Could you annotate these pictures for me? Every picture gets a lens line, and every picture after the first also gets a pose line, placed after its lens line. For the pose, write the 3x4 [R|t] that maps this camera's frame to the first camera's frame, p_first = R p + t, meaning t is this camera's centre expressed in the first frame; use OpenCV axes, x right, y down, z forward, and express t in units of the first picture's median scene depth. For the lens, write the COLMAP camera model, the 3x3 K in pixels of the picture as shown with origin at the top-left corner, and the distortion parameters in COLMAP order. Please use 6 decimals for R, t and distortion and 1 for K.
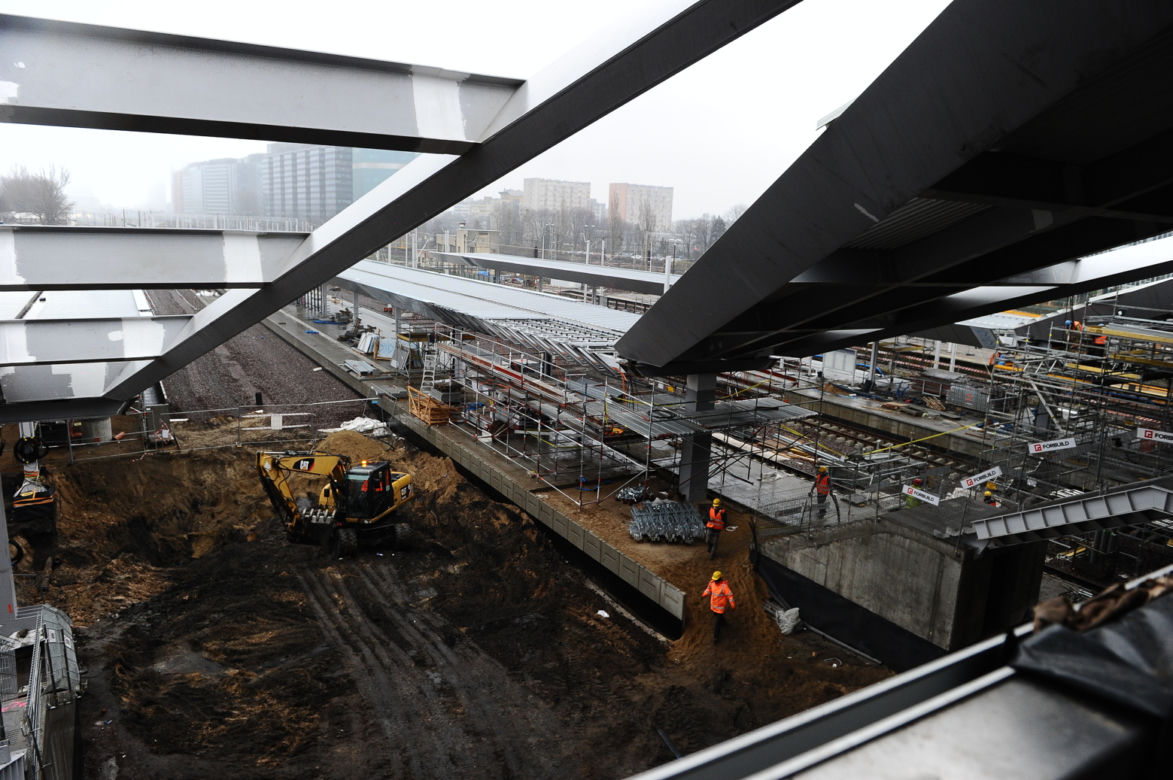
lens RADIAL K [[795.7, 0, 591.9], [0, 795.7, 394.2], [0, 0, 1]] dist [-0.039891, -0.011671]
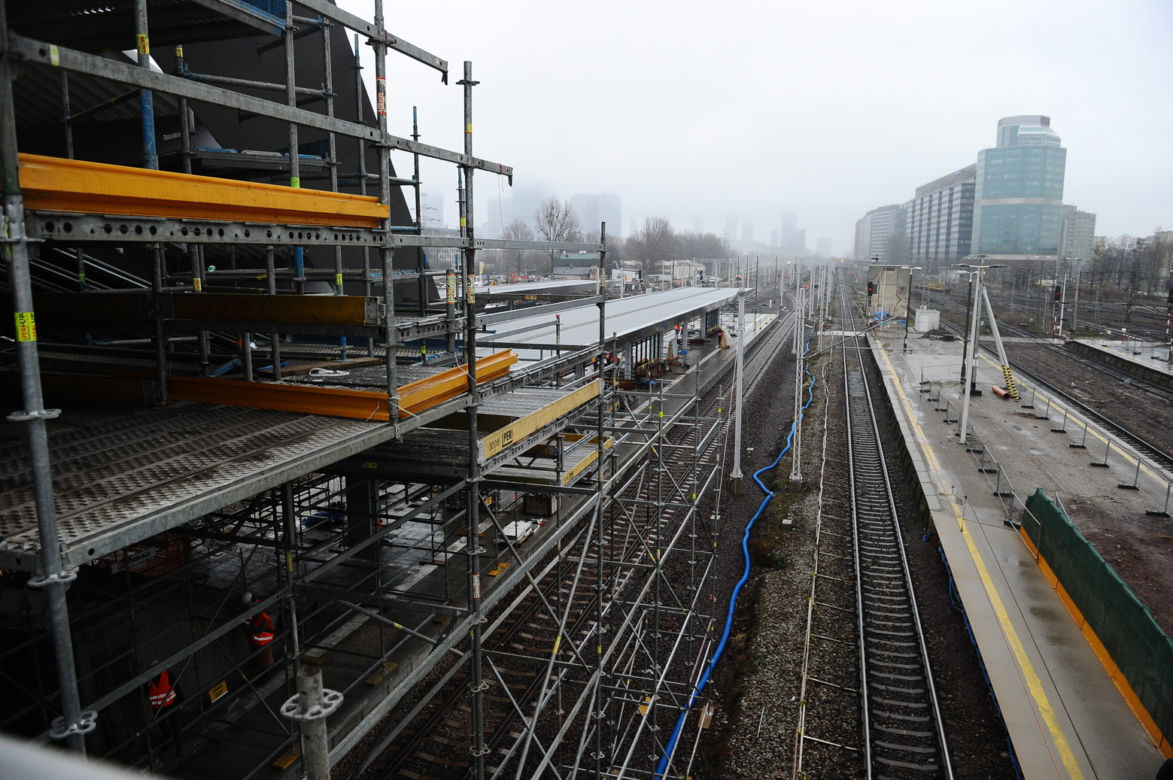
lens RADIAL K [[795.7, 0, 591.1], [0, 795.7, 394.3], [0, 0, 1]] dist [-0.039891, -0.011671]
pose [[0.668852, 0.089483, -0.737991, 0.094026], [-0.130114, 0.991496, 0.002297, -0.007685], [0.731921, 0.094487, 0.674807, 0.056943]]
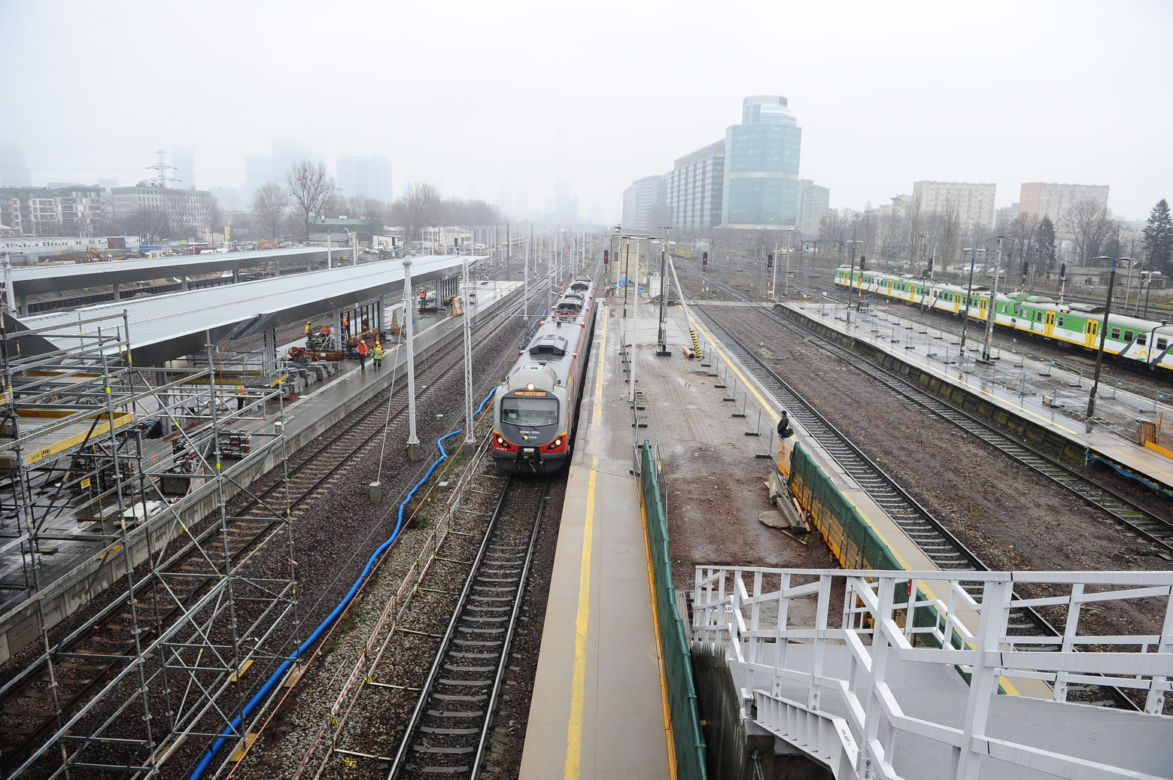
lens RADIAL K [[795.7, 0, 588.4], [0, 795.7, 392.3], [0, 0, 1]] dist [-0.039891, -0.011671]
pose [[0.843625, 0.086542, -0.529912, 0.102703], [-0.095789, 0.995351, 0.010057, -0.008823], [0.528319, 0.042275, 0.847993, 0.061638]]
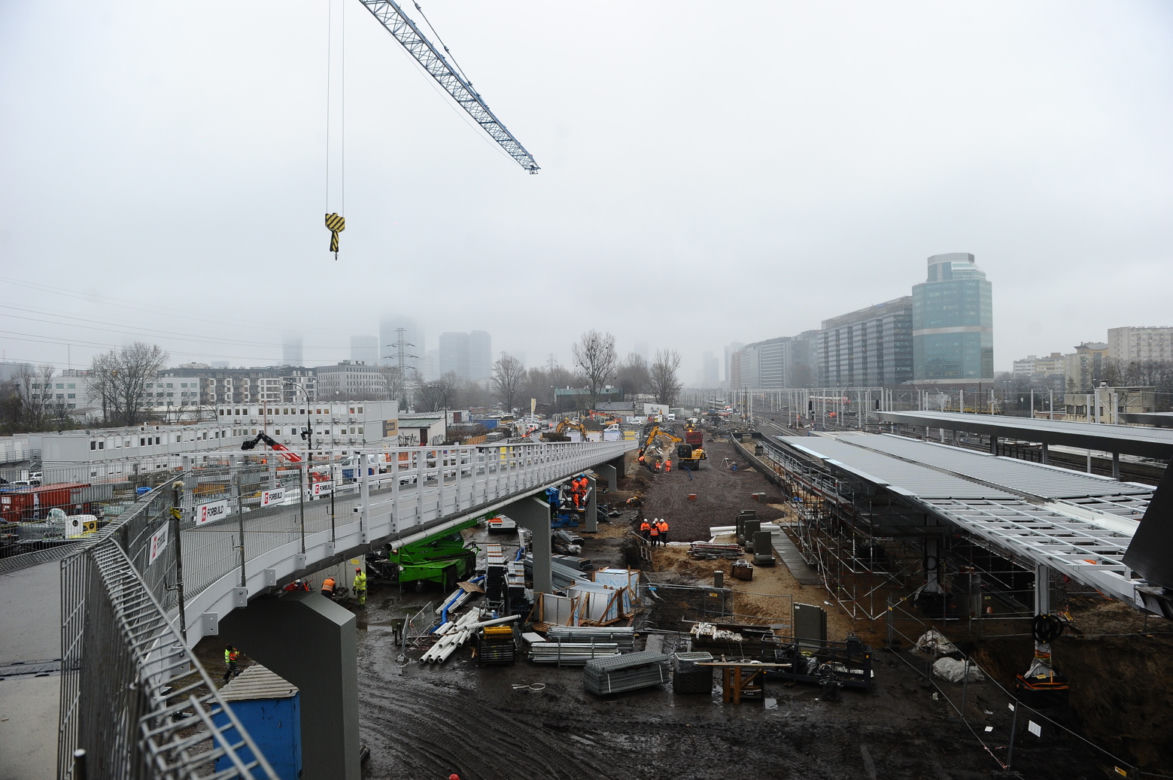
lens RADIAL K [[795.7, 0, 592.6], [0, 795.7, 384.0], [0, 0, 1]] dist [-0.039891, -0.011671]
pose [[0.800444, -0.062416, -0.596148, -0.032870], [-0.070927, 0.977714, -0.197599, 0.000480], [0.595196, 0.200450, 0.778178, -0.006855]]
